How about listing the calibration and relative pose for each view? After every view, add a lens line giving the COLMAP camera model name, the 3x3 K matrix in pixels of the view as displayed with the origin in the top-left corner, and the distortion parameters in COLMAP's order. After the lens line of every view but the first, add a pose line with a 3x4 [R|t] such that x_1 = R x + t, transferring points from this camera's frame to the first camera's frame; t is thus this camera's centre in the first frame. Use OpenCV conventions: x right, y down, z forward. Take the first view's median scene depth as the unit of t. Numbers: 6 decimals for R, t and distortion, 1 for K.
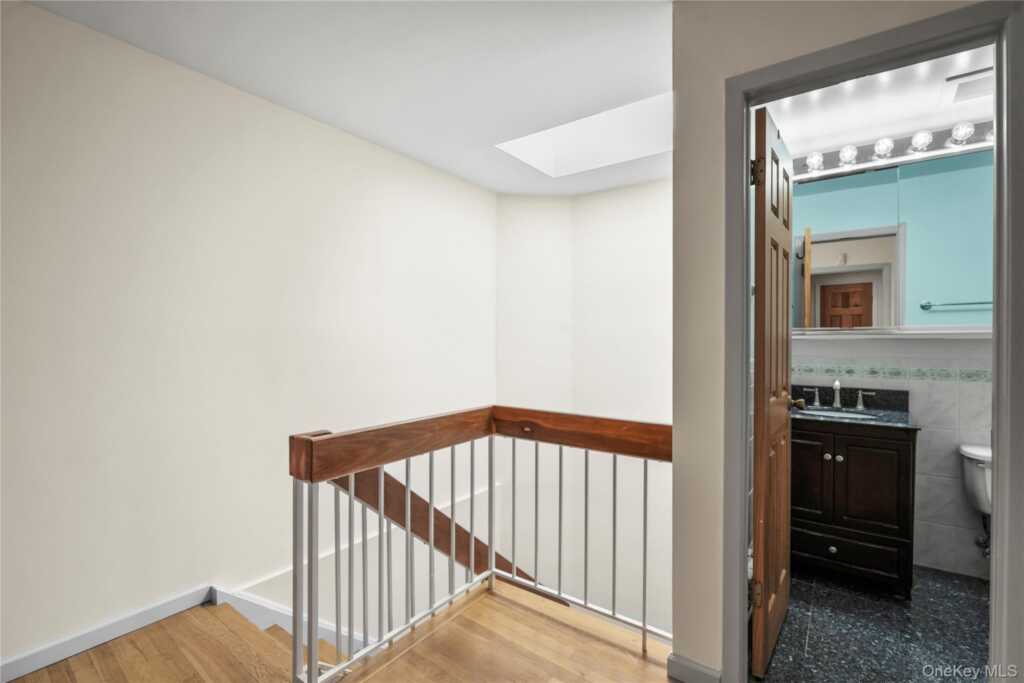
lens RADIAL K [[464.1, 0, 509.1], [0, 464.1, 346.7], [0, 0, 1]] dist [0.002789, 0.000363]
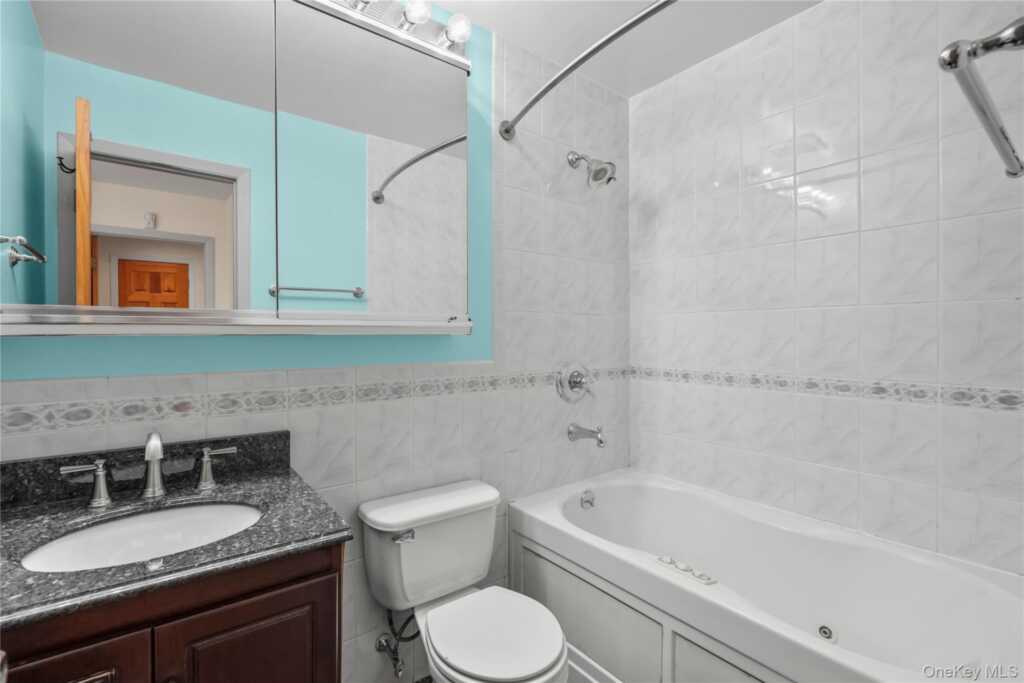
lens RADIAL K [[464.1, 0, 510.6], [0, 464.1, 344.1], [0, 0, 1]] dist [0.002789, 0.000363]
pose [[0.282099, -0.012433, 0.959305, 0.391481], [0.007075, 0.999916, 0.010879, -0.009287], [-0.959359, 0.003718, 0.282164, 0.566897]]
